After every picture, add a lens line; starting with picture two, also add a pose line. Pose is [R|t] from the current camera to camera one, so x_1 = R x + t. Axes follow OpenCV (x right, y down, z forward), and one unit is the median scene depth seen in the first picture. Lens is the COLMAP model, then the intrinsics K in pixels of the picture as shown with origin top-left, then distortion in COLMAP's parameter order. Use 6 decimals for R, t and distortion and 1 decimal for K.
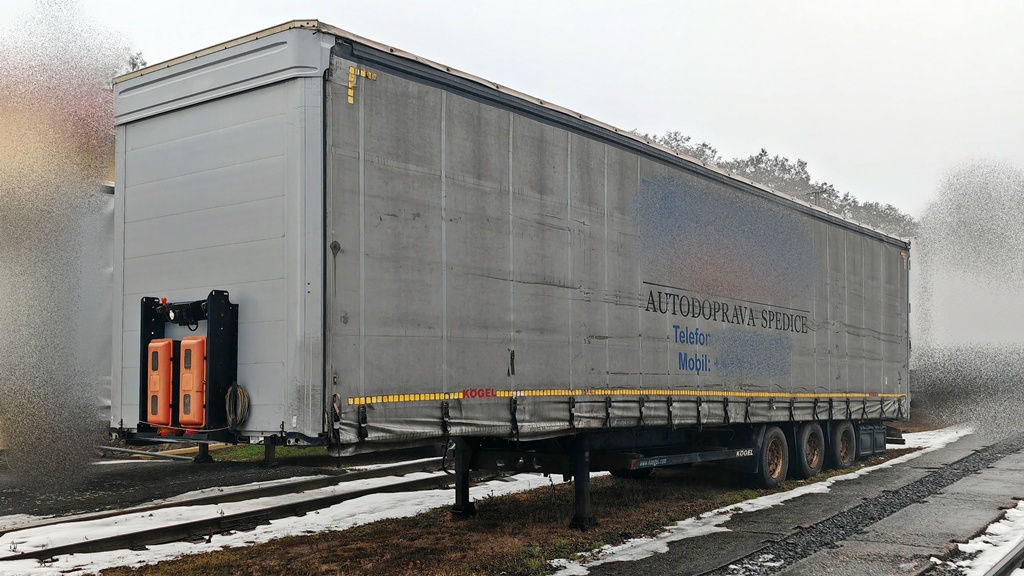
lens RADIAL K [[975.4, 0, 511.2], [0, 975.4, 287.9], [0, 0, 1]] dist [0.119543, 0.000000]
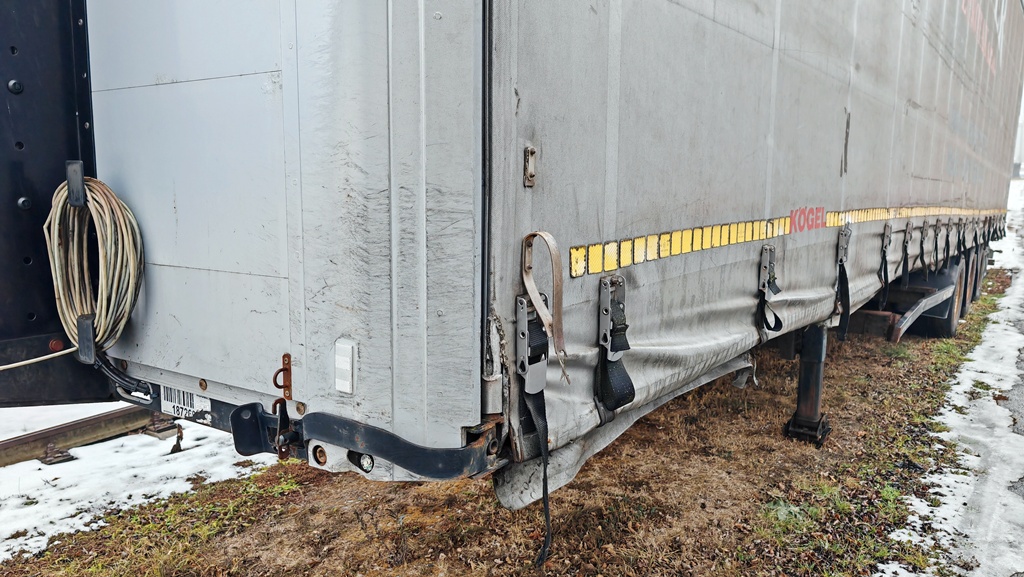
lens RADIAL K [[766.4, 0, 509.1], [0, 766.4, 286.6], [0, 0, 1]] dist [0.063372, -0.014585]
pose [[0.998955, 0.013650, 0.043613, -0.184248], [-0.022863, 0.975606, 0.218334, 0.080553], [-0.039569, -0.219103, 0.974899, 0.807556]]
